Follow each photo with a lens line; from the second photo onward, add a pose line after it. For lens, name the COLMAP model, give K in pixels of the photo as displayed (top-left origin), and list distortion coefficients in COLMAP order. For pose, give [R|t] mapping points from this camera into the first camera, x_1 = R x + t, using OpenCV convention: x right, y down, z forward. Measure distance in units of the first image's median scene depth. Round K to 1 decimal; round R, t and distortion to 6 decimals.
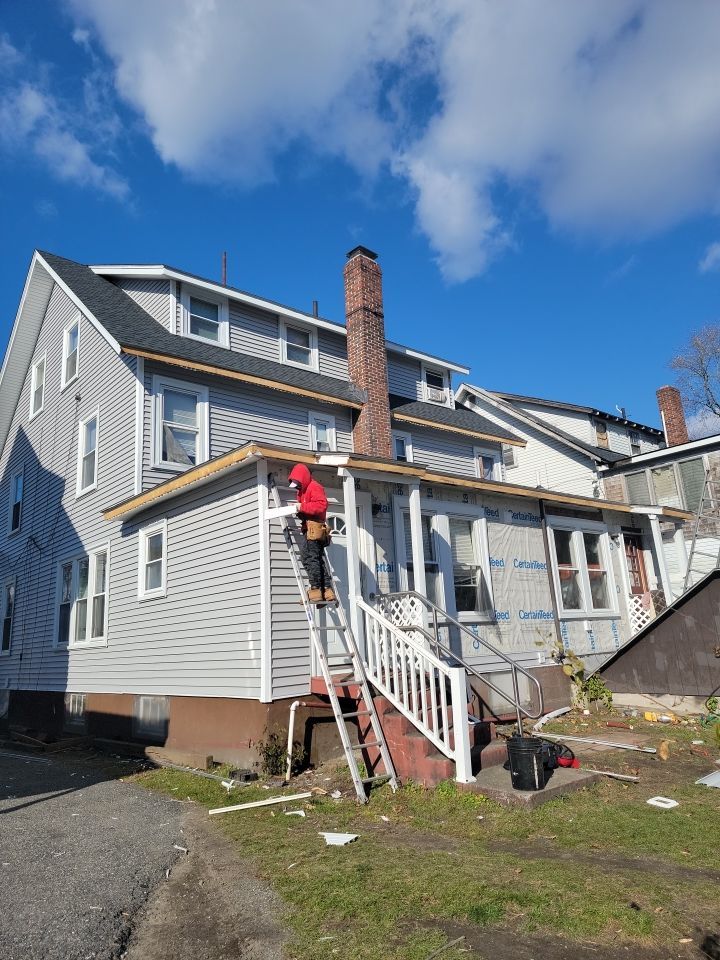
lens RADIAL K [[661.6, 0, 357.2], [0, 661.6, 472.6], [0, 0, 1]] dist [0.085918, -0.059940]
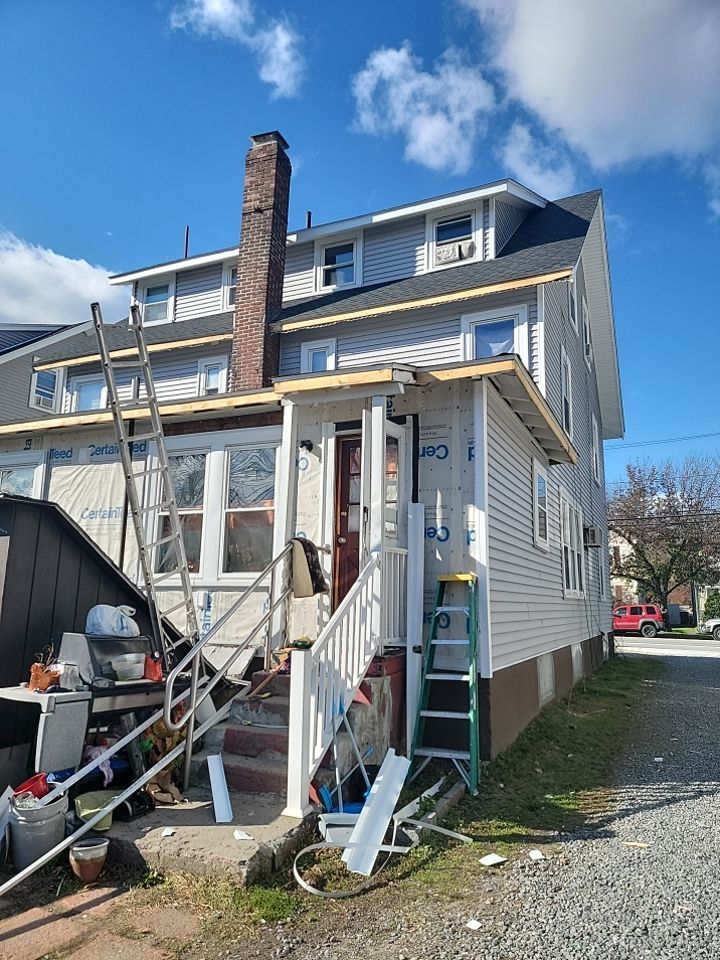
lens RADIAL K [[661.6, 0, 357.2], [0, 661.6, 472.6], [0, 0, 1]] dist [0.085918, -0.059940]
pose [[0.411326, -0.103979, -0.905538, 0.859327], [0.181408, 0.982936, -0.030465, 0.135720], [0.893254, -0.151741, 0.423170, 0.764995]]
